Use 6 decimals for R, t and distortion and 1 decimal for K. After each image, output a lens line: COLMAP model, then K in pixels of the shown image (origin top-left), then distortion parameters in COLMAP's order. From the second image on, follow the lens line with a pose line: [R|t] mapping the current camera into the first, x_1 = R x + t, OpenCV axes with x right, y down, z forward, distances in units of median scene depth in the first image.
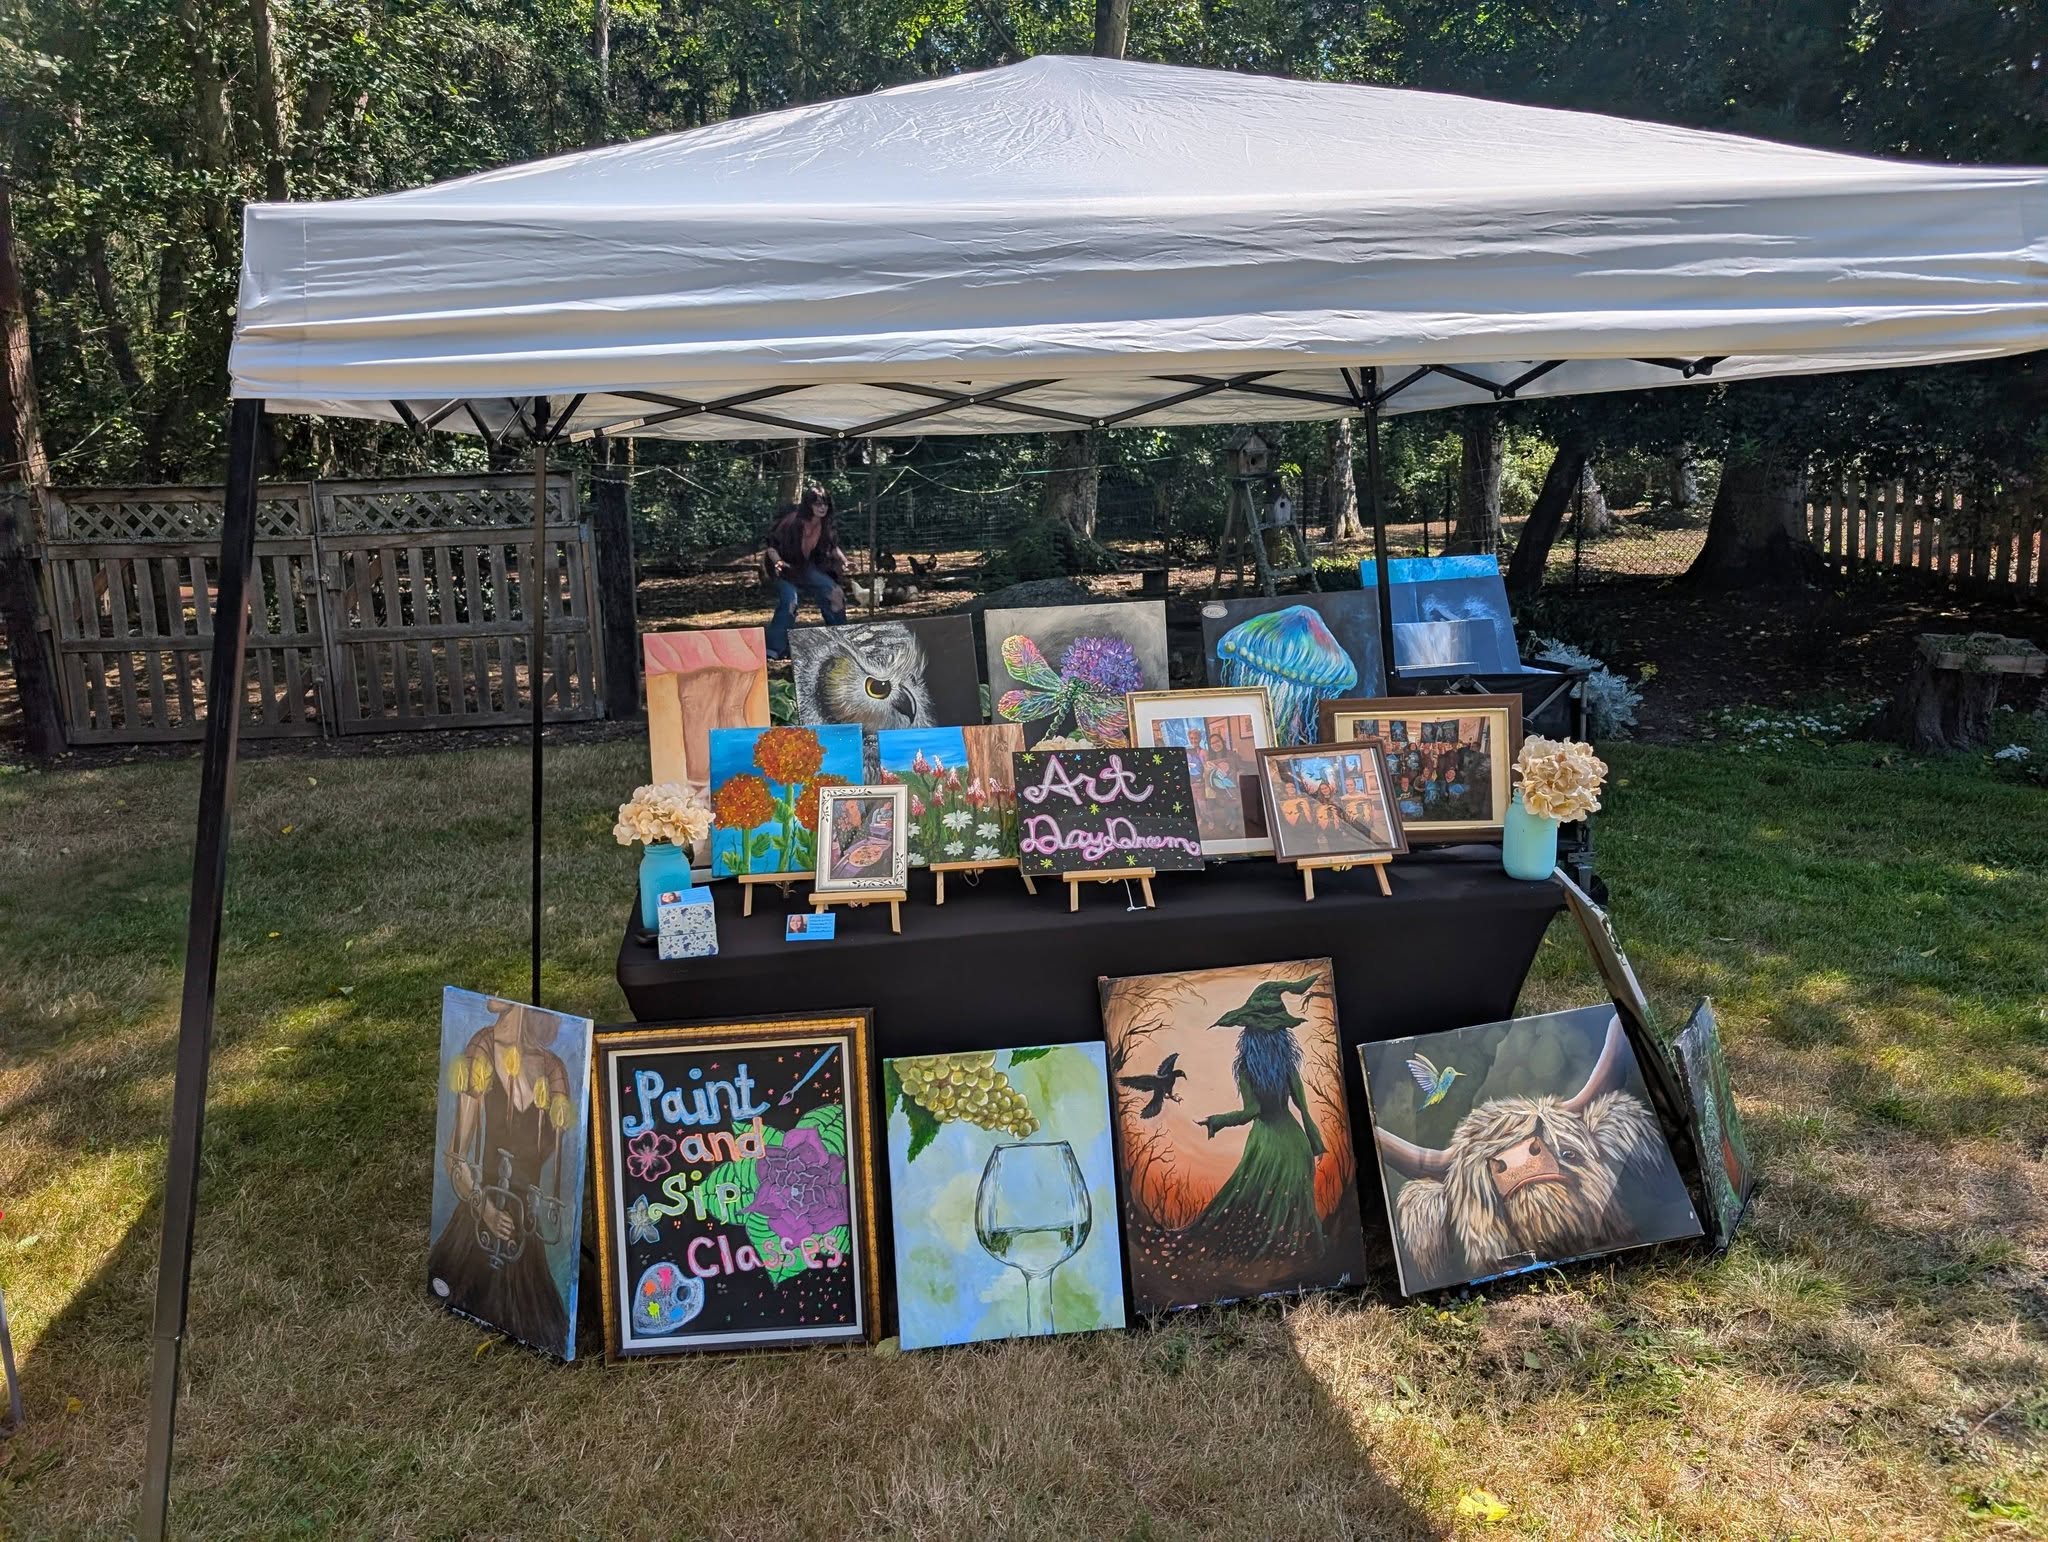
lens RADIAL K [[1420.6, 0, 989.9], [0, 1420.6, 770.6], [0, 0, 1]] dist [0.014971, -0.014047]
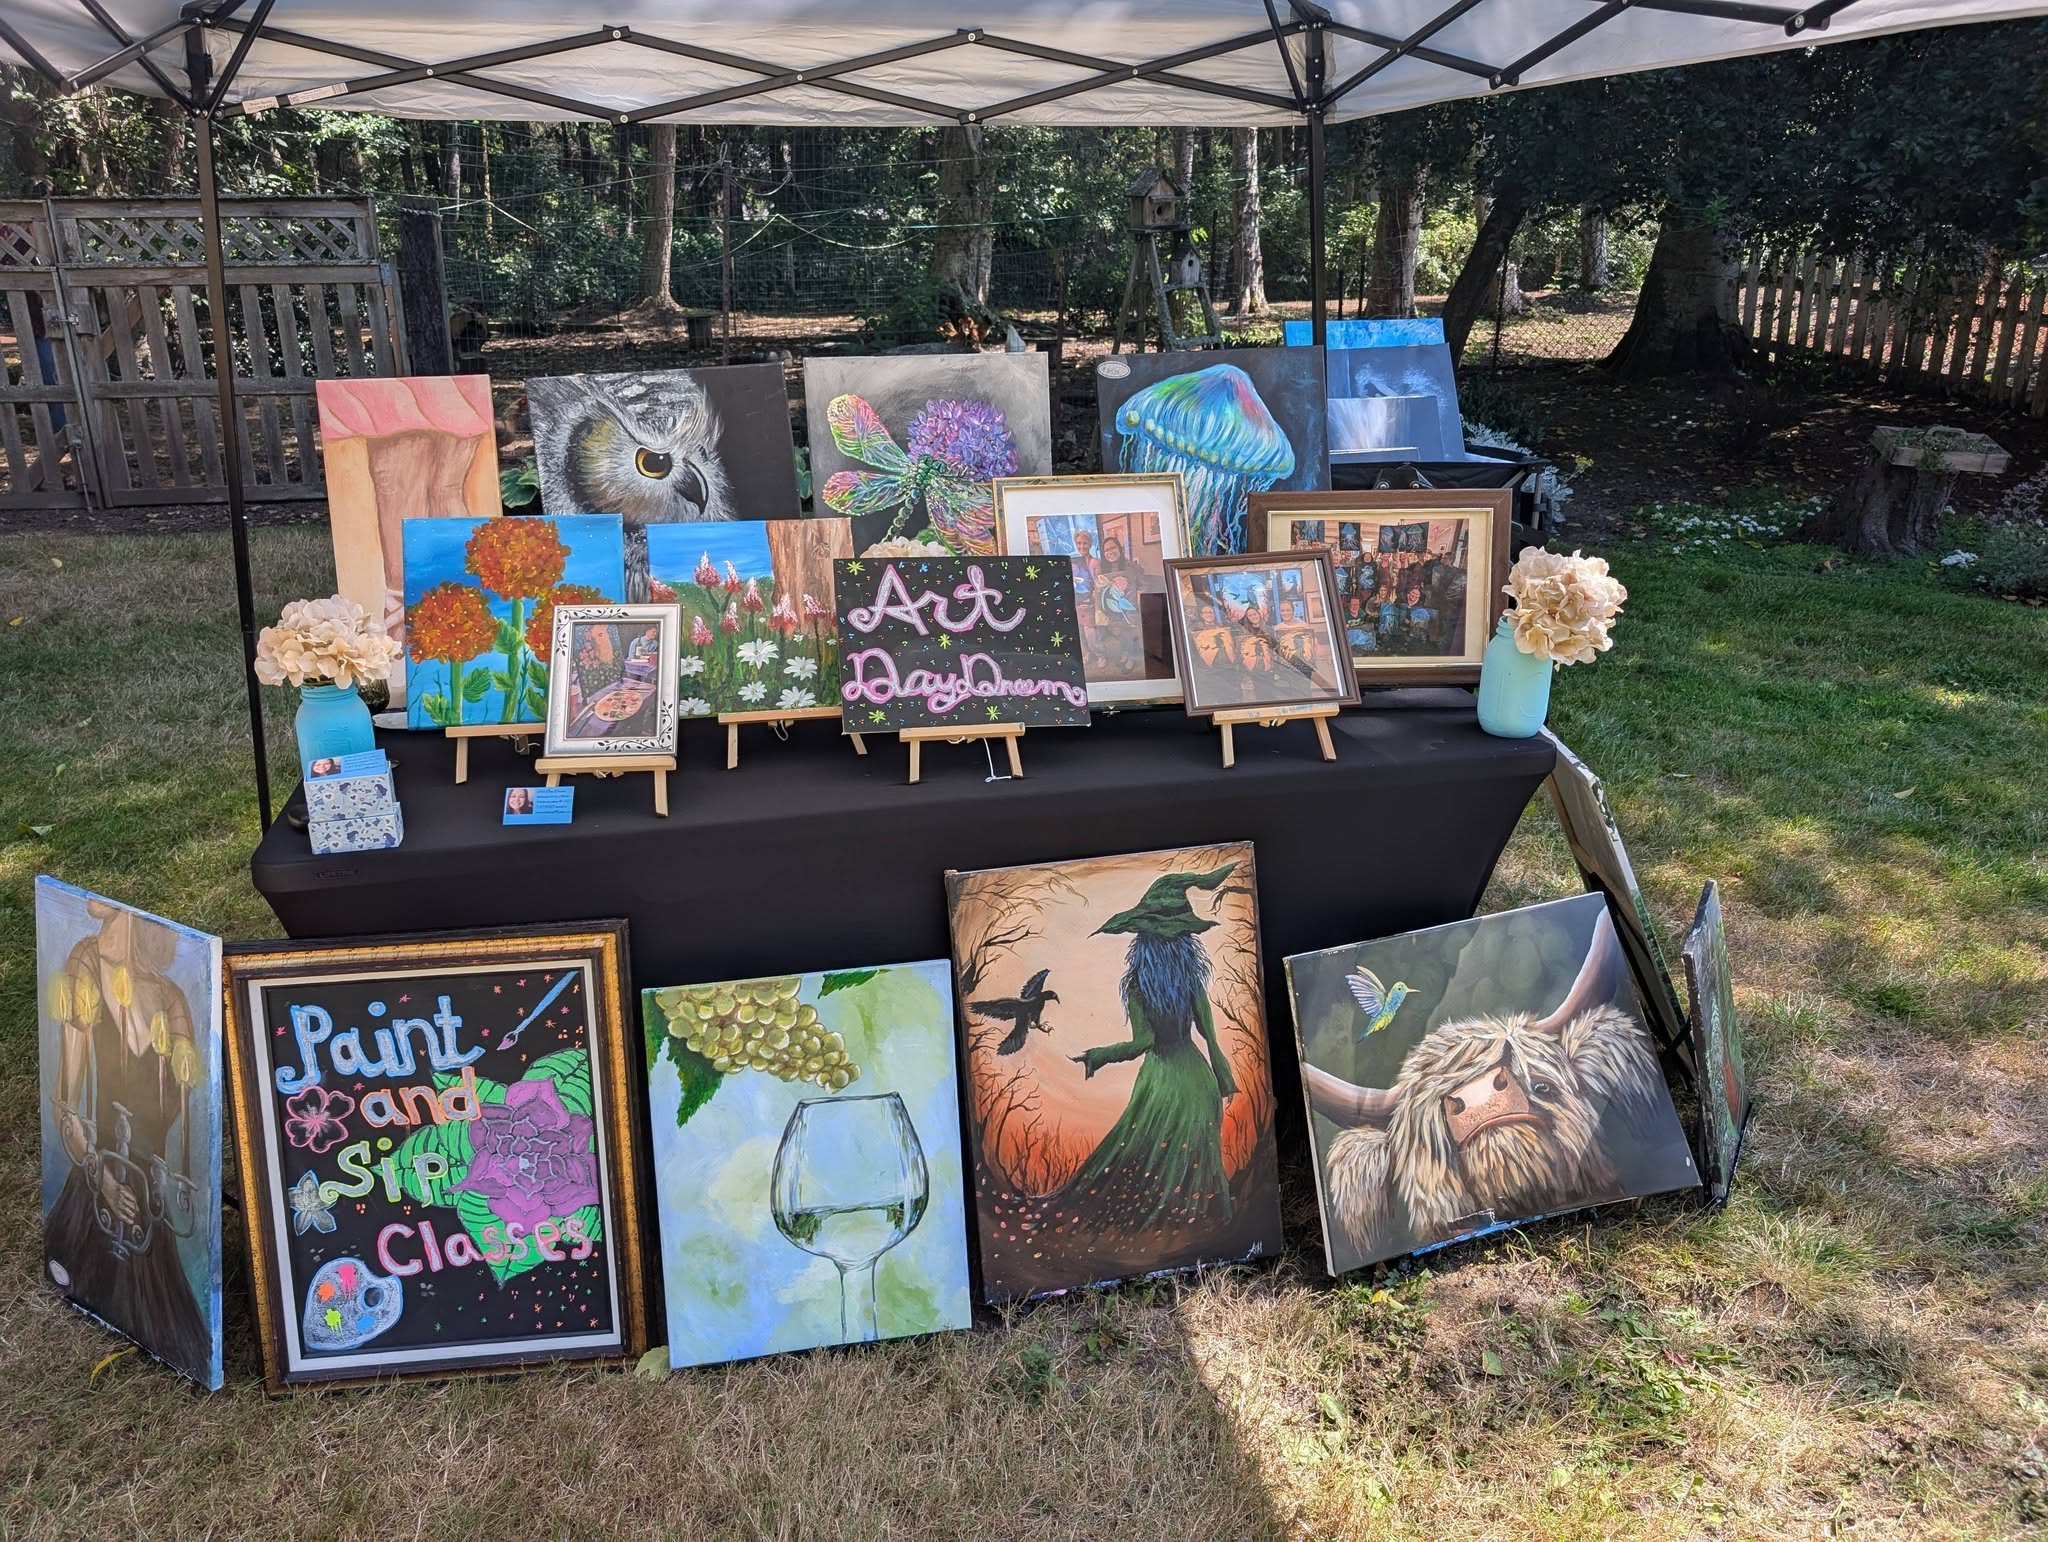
lens RADIAL K [[1420.6, 0, 987.3], [0, 1420.6, 755.0], [0, 0, 1]] dist [0.014971, -0.014047]
pose [[0.997191, 0.004348, 0.074770, 0.042456], [-0.014819, 0.990030, 0.140075, -0.017241], [-0.073416, -0.140790, 0.987314, 0.273036]]
